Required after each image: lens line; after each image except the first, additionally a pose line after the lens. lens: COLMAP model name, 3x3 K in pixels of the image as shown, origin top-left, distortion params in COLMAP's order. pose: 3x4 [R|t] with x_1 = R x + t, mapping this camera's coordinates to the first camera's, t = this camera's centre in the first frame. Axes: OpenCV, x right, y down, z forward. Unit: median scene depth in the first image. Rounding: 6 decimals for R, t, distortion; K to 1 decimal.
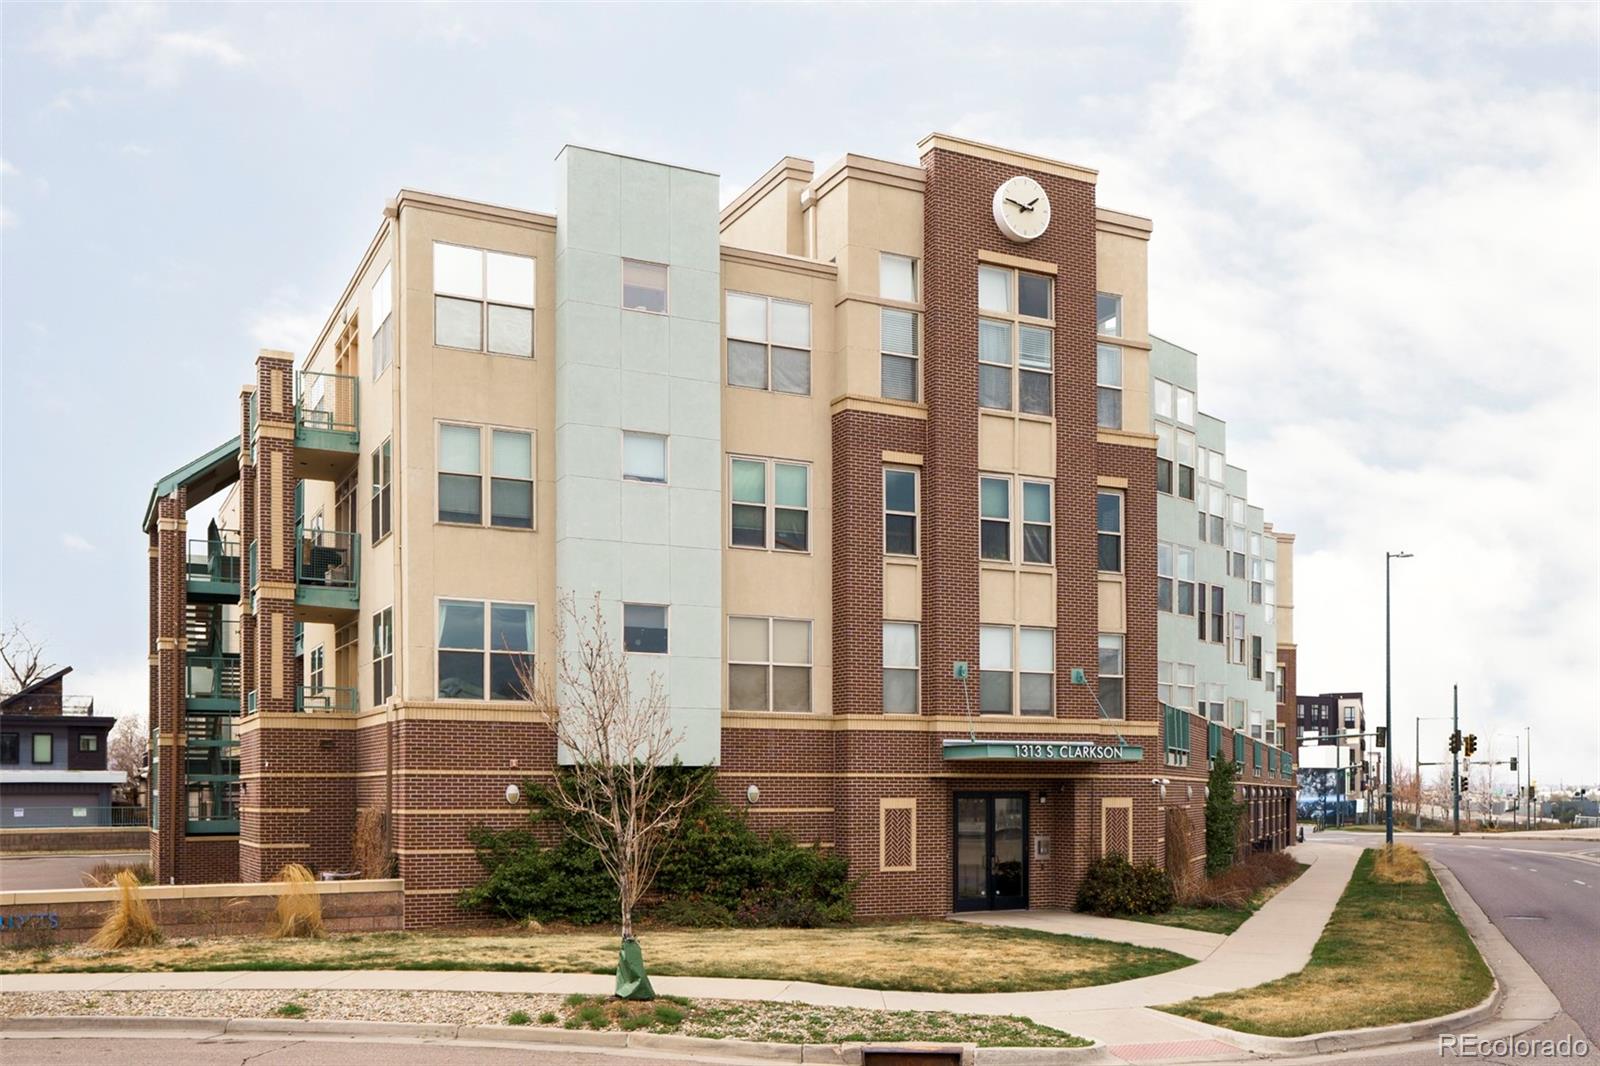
lens RADIAL K [[1241.8, 0, 801.5], [0, 1241.8, 583.8], [0, 0, 1]] dist [0.010025, 0.007632]
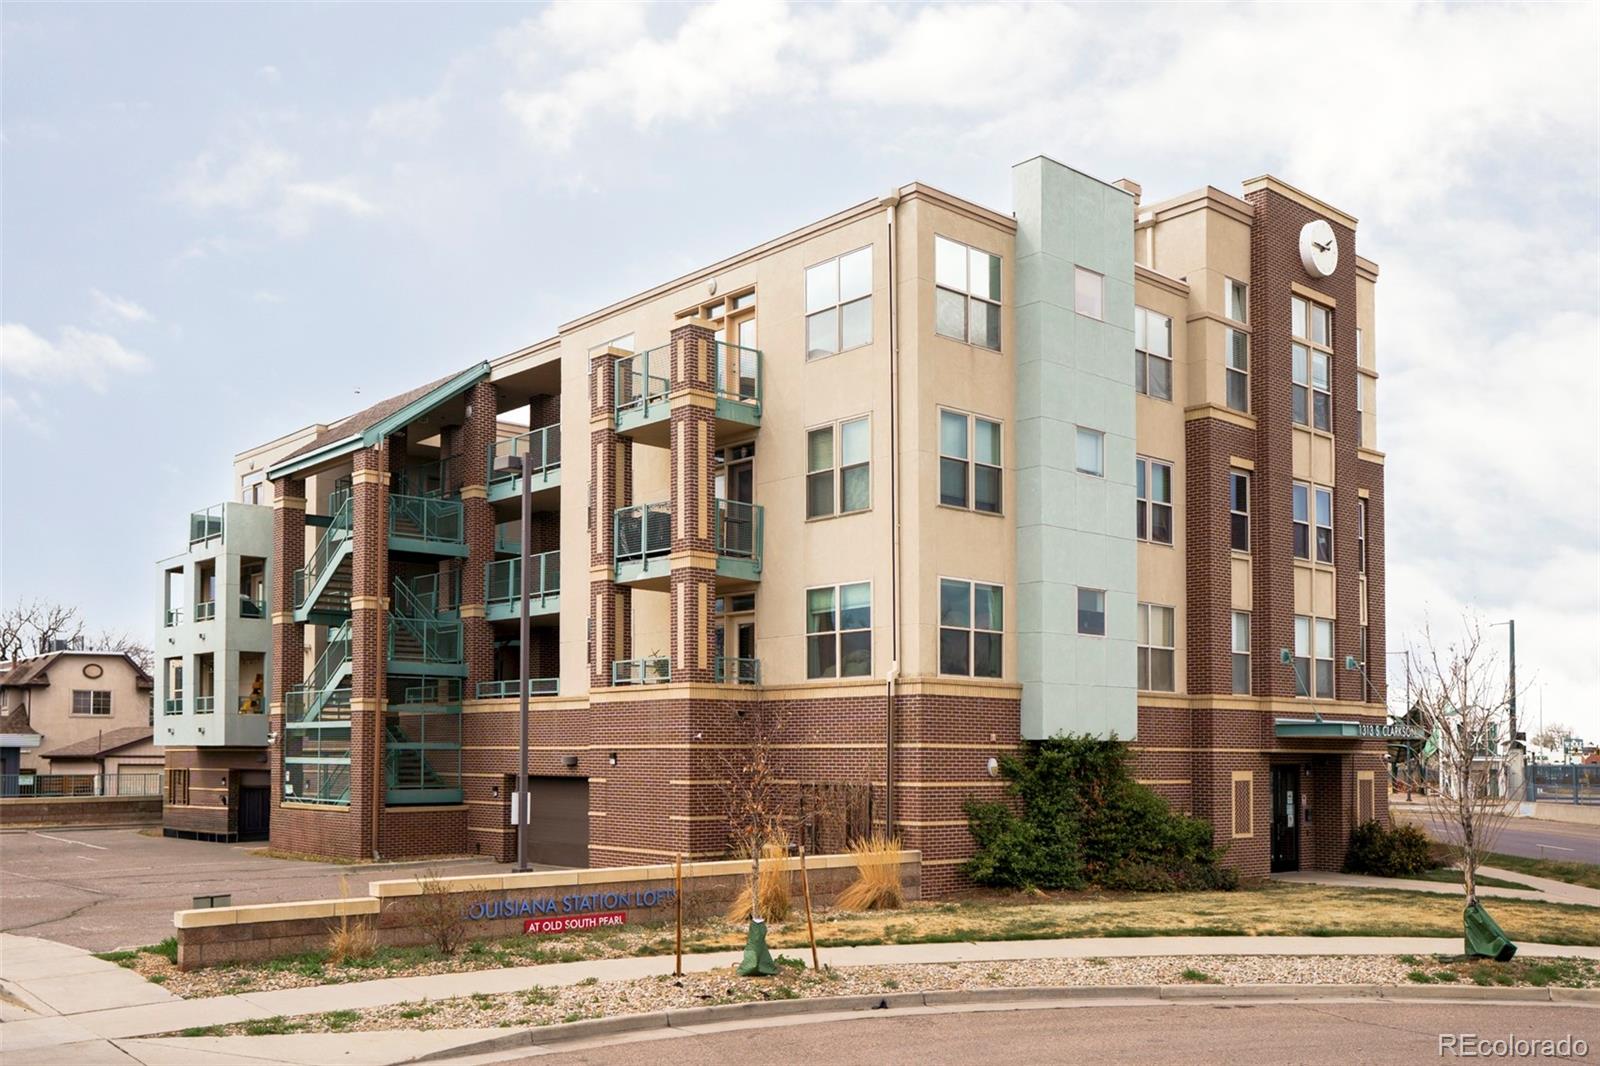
lens RADIAL K [[1218.2, 0, 799.7], [0, 1218.2, 530.7], [0, 0, 1]] dist [0.011250, 0.015235]
pose [[0.971836, 0.047258, 0.230873, -0.566466], [-0.043194, 0.998810, -0.022628, 0.000550], [-0.231668, 0.012018, 0.972721, 0.033093]]
